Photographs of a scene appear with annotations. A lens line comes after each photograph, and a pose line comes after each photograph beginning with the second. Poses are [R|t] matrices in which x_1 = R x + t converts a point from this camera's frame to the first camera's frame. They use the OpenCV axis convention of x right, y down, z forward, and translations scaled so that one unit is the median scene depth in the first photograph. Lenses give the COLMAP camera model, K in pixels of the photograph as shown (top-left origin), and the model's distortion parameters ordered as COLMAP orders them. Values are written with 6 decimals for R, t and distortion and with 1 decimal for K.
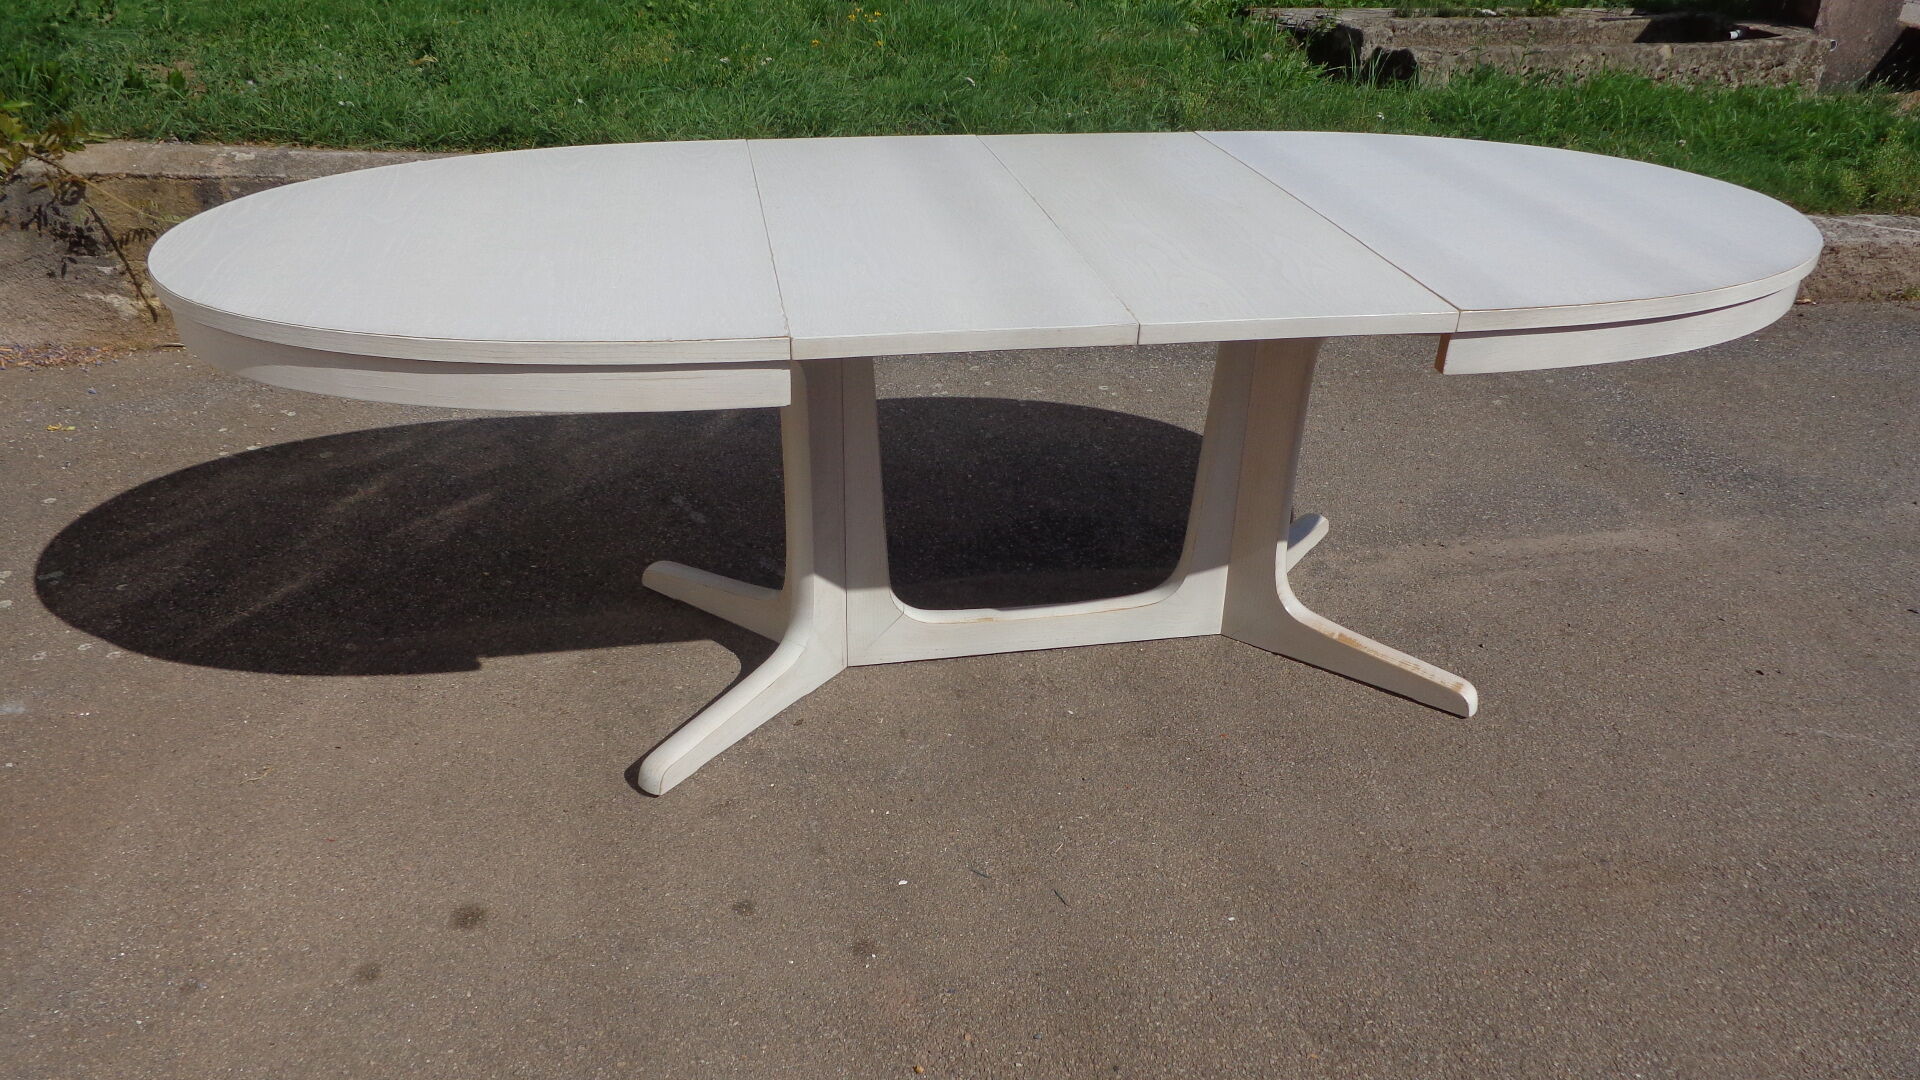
lens RADIAL K [[1416.7, 0, 965.8], [0, 1416.7, 535.5], [0, 0, 1]] dist [-0.006233, -0.004264]
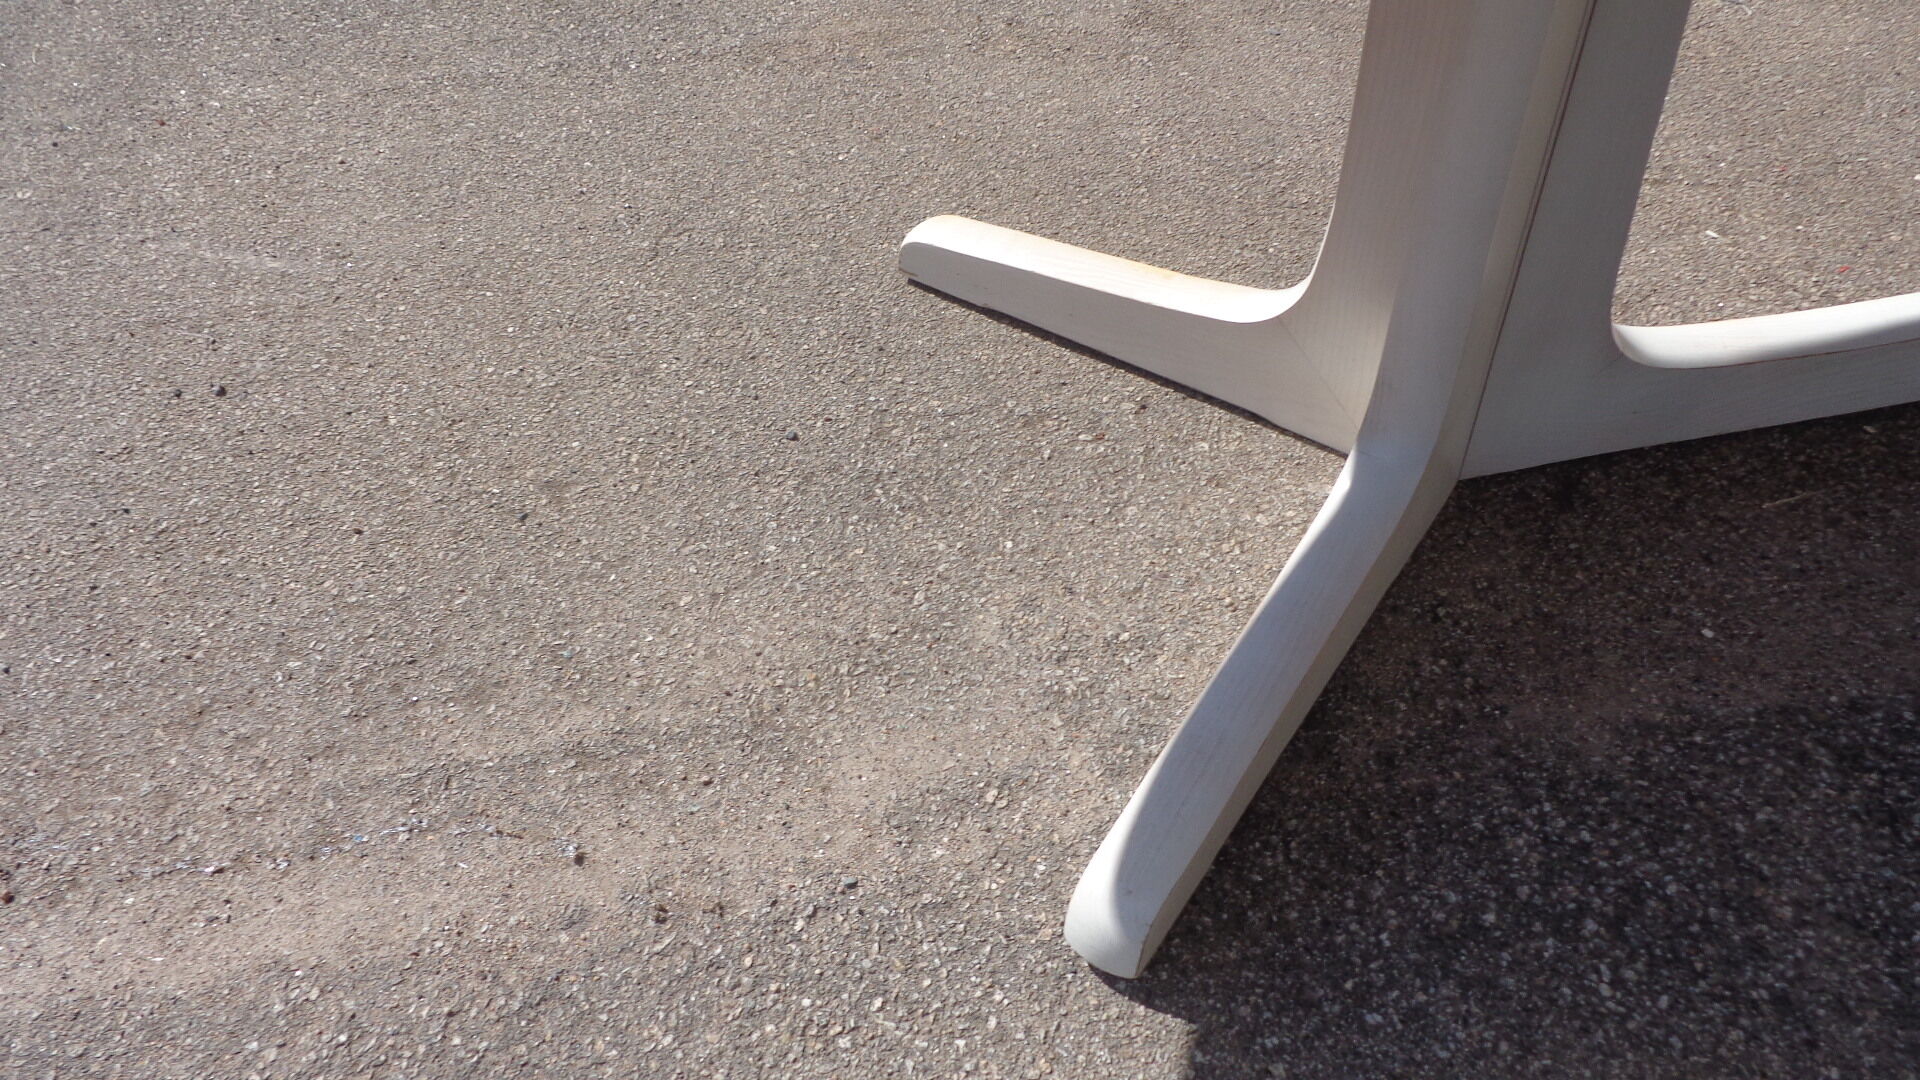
lens RADIAL K [[1416.7, 0, 963.5], [0, 1416.7, 540.4], [0, 0, 1]] dist [-0.006233, -0.004264]
pose [[-0.999487, 0.016067, 0.027717, 0.323346], [0.030935, 0.259100, 0.965355, -0.336141], [0.008328, 0.965717, -0.259464, 1.213928]]
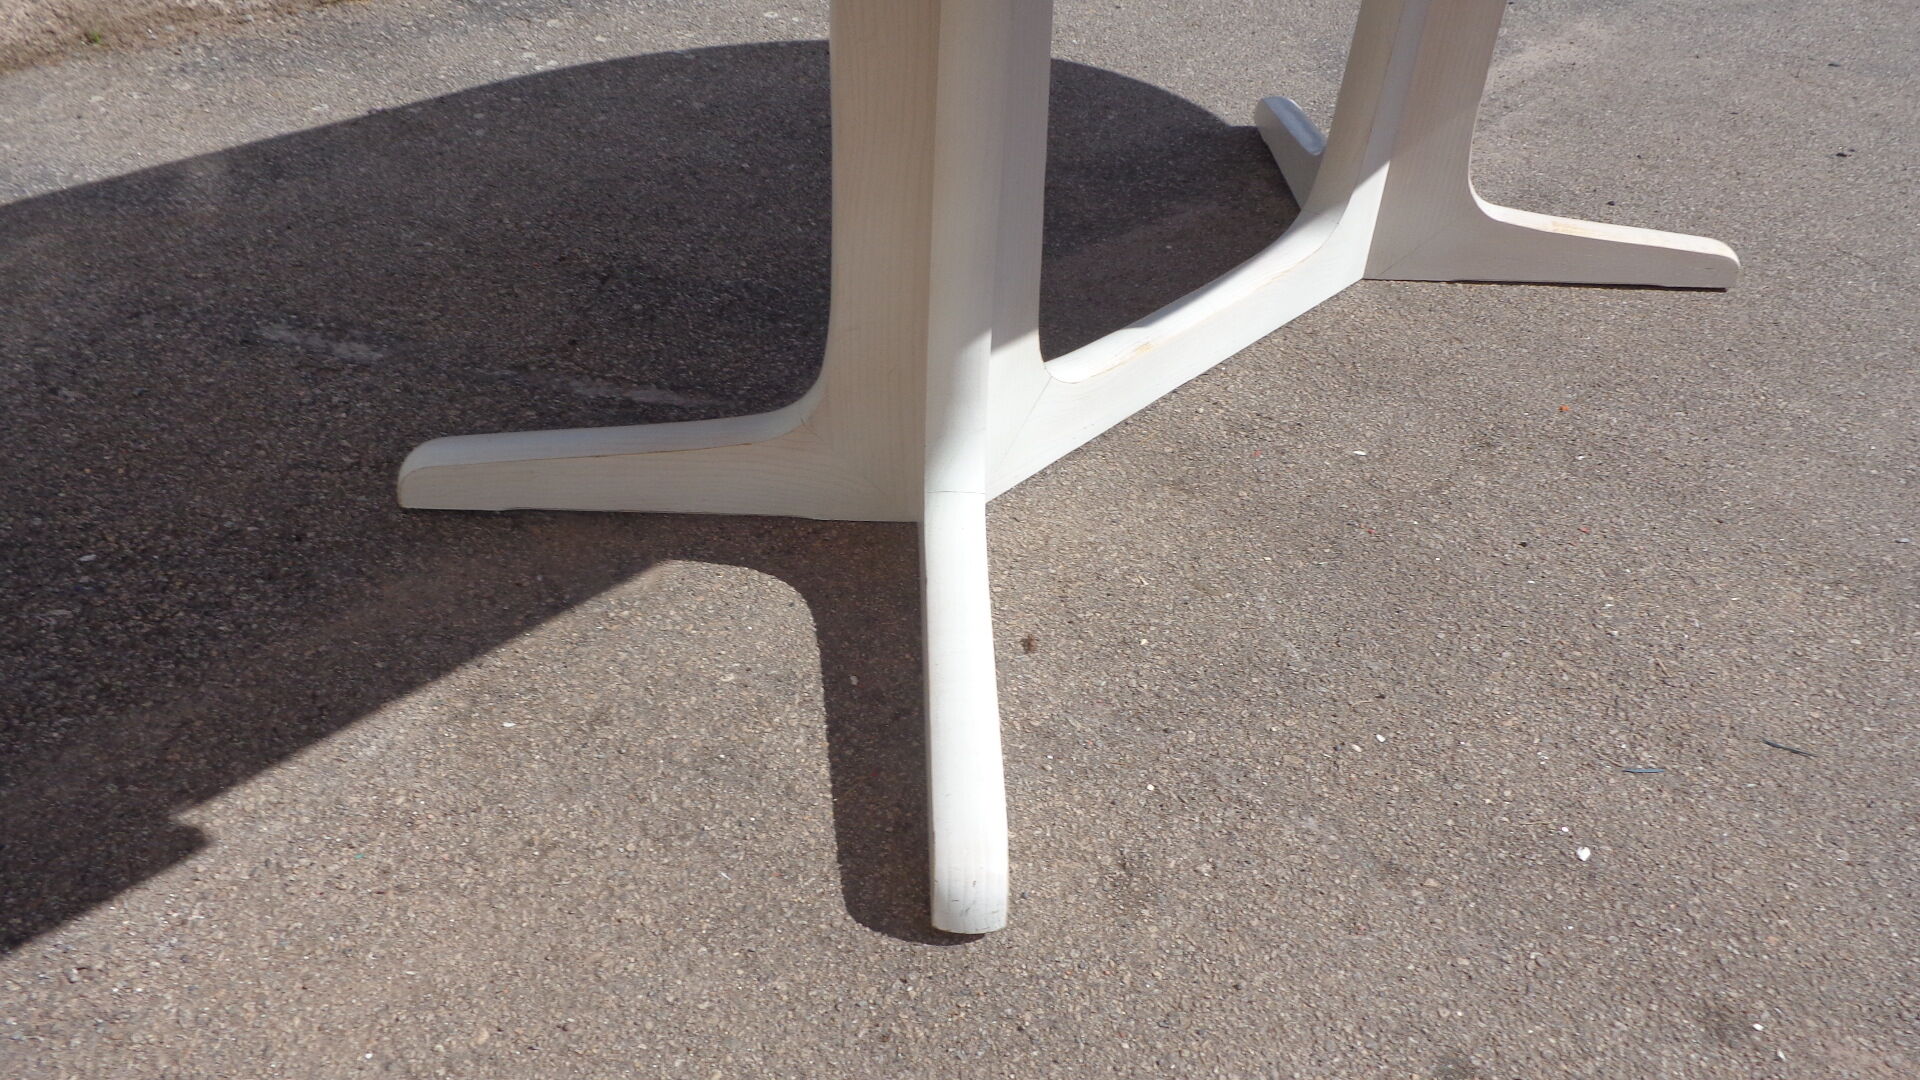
lens RADIAL K [[1416.7, 0, 971.3], [0, 1416.7, 532.9], [0, 0, 1]] dist [-0.006233, -0.004264]
pose [[0.802626, -0.339059, 0.490744, -0.341768], [0.249454, 0.938131, 0.240173, -0.022363], [-0.541815, -0.070351, 0.837548, 0.589857]]
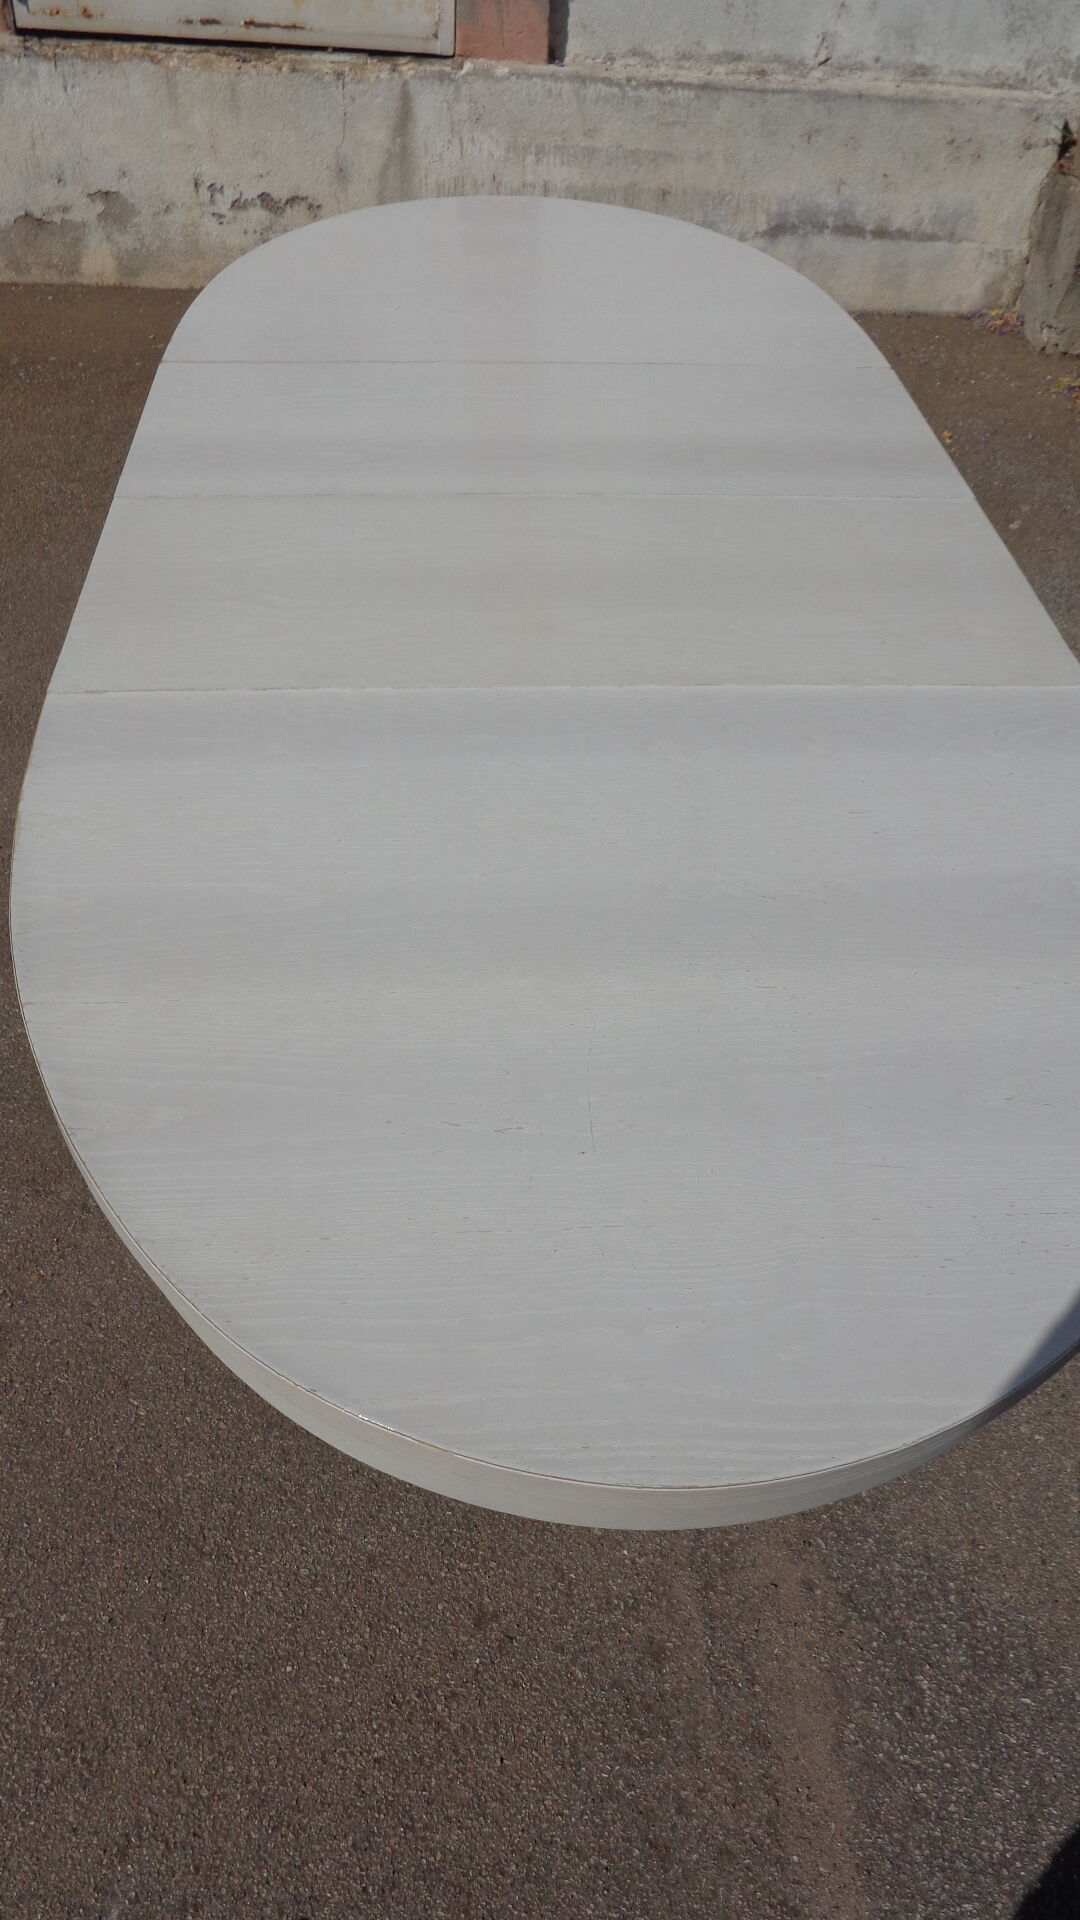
lens RADIAL K [[1416.7, 0, 547.6], [0, 1416.7, 960.8], [0, 0, 1]] dist [-0.006233, -0.004264]
pose [[-0.121414, 0.657825, -0.743320, 0.732829], [-0.499485, 0.606649, 0.618460, -0.507082], [0.857772, 0.446367, 0.254918, 0.817721]]
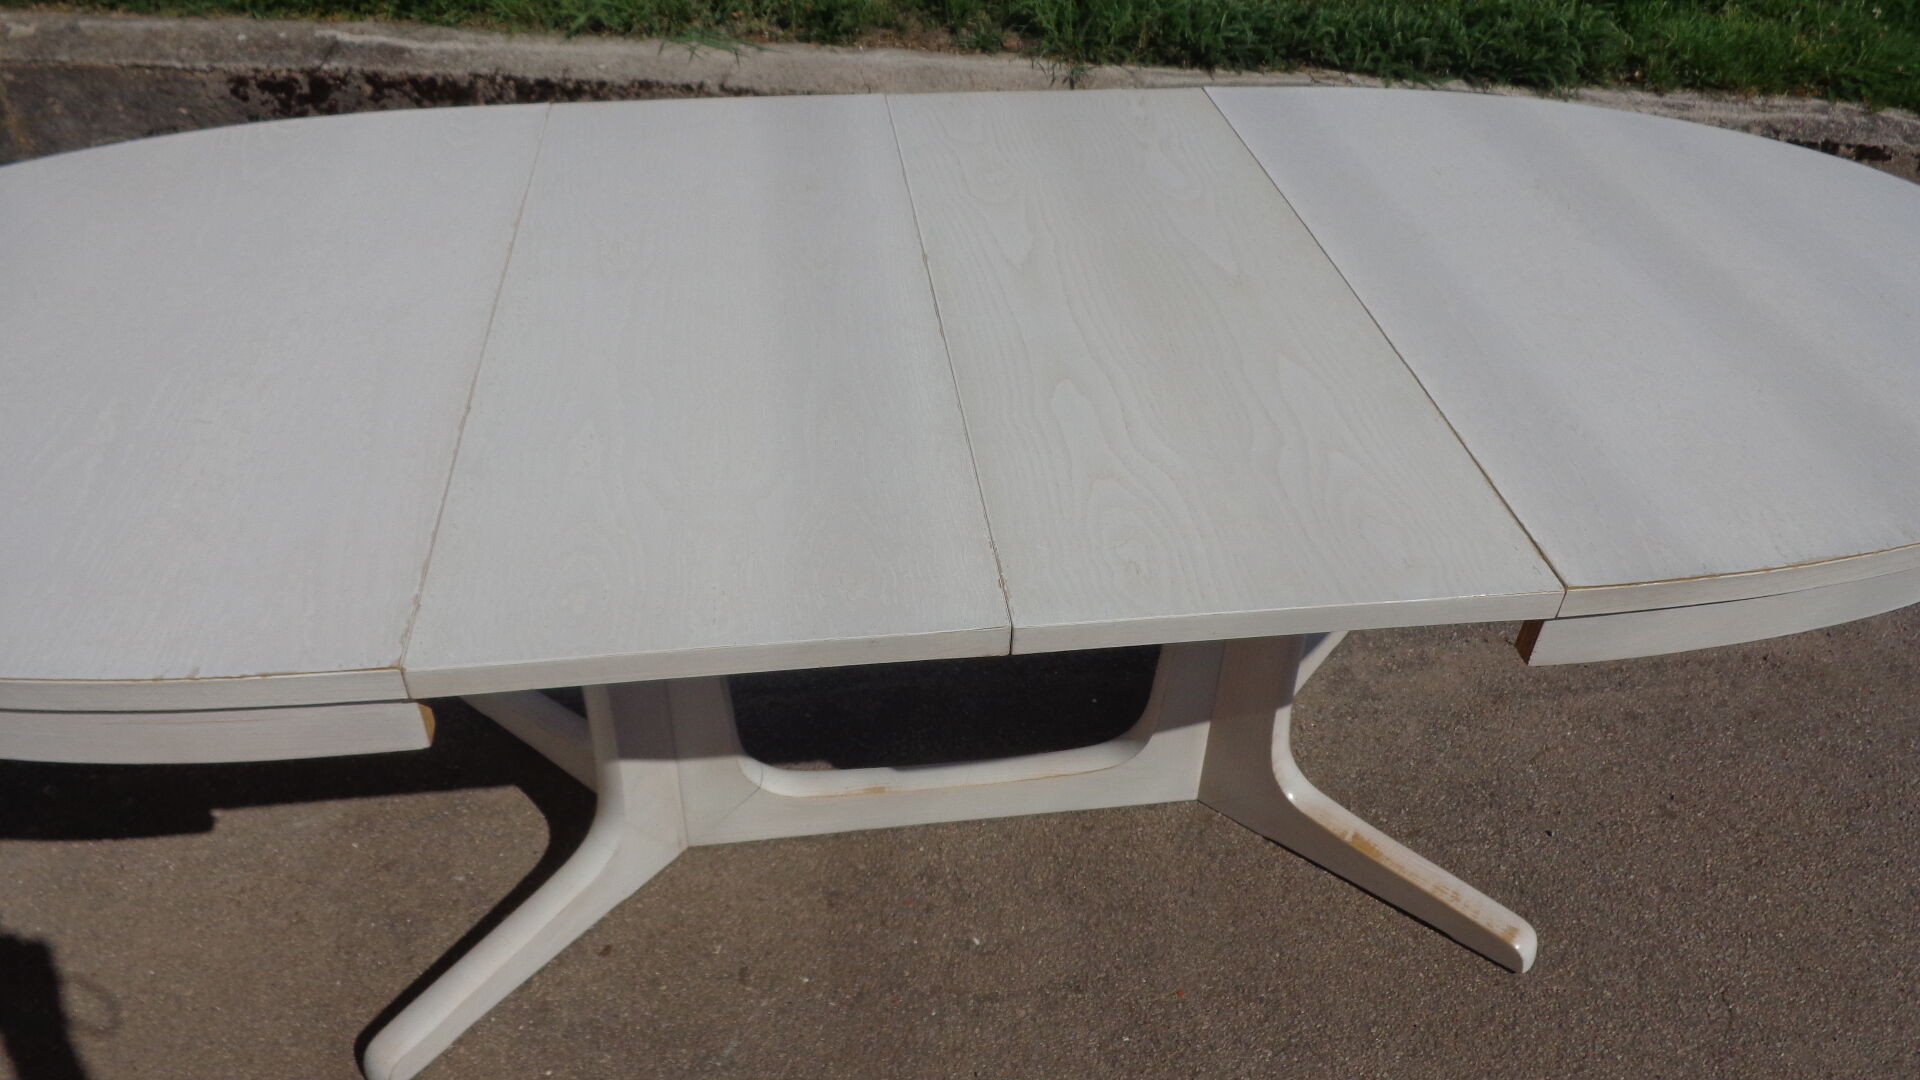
lens RADIAL K [[1416.7, 0, 965.1], [0, 1416.7, 541.0], [0, 0, 1]] dist [-0.006233, -0.004264]
pose [[0.998555, 0.033895, -0.041708, 0.090325], [-0.026290, 0.984920, 0.171004, -0.203875], [0.046876, -0.169660, 0.984387, 0.302038]]
